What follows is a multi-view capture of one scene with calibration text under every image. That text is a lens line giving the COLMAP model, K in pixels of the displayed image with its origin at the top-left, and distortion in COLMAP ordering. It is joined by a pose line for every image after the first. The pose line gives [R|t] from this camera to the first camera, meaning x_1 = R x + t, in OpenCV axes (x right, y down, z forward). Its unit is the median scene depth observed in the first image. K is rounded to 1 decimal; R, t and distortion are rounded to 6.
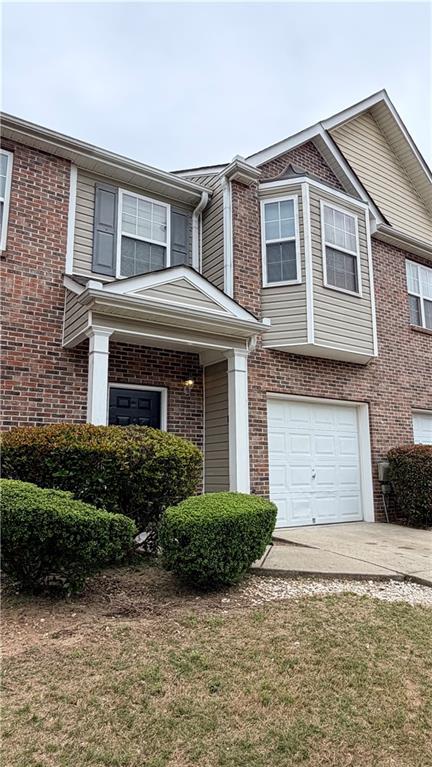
lens RADIAL K [[485.2, 0, 216.5], [0, 485.2, 383.8], [0, 0, 1]] dist [-0.027218, 0.001392]
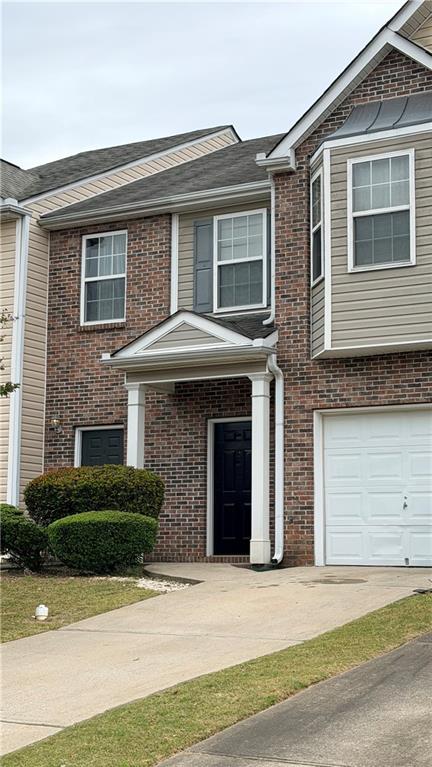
lens RADIAL K [[1239.1, 0, 216.4], [0, 1239.1, 385.6], [0, 0, 1]] dist [0.029940, 0.000000]
pose [[0.434728, -0.114653, -0.893234, 2.028838], [0.152641, 0.986892, -0.052386, 0.063431], [0.887532, -0.113571, 0.446530, -0.152630]]
